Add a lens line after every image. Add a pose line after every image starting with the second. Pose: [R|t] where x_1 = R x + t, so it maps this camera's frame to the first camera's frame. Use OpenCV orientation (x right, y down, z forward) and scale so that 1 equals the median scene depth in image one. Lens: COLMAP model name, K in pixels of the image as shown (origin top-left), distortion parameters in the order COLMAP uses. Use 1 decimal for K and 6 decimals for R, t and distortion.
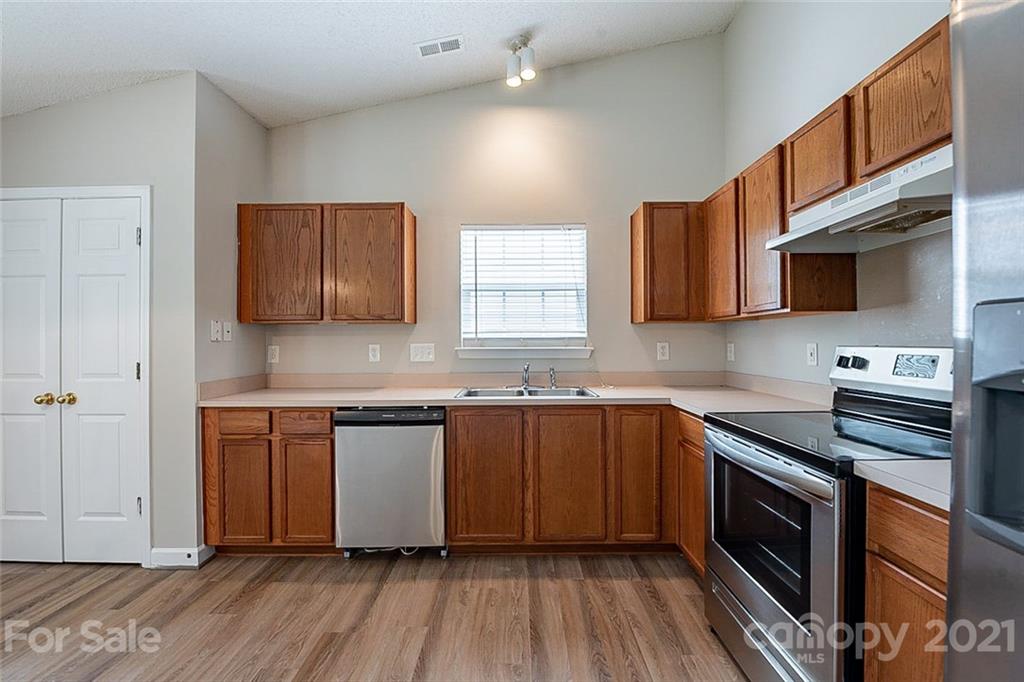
lens RADIAL K [[428.9, 0, 518.4], [0, 428.9, 341.1], [0, 0, 1]] dist [-0.016197, -0.000378]
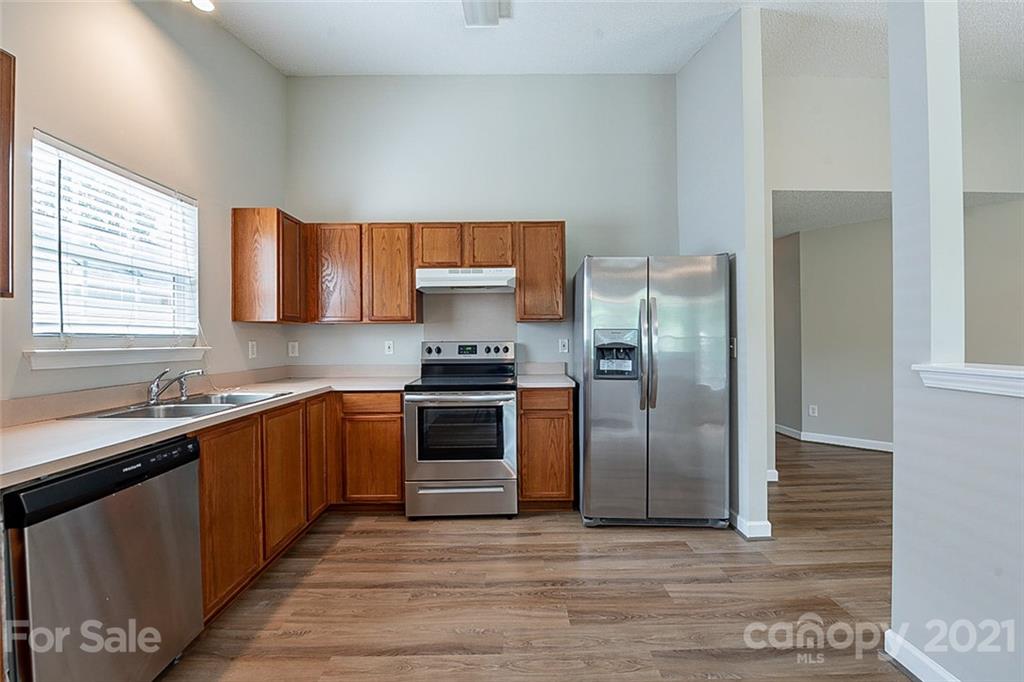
lens RADIAL K [[428.9, 0, 518.4], [0, 428.9, 341.1], [0, 0, 1]] dist [-0.016197, -0.000378]
pose [[-0.041520, 0.000569, 0.999137, -0.945689], [0.004322, 0.999991, -0.000390, 0.008400], [-0.999128, 0.004302, -0.041522, 0.543197]]
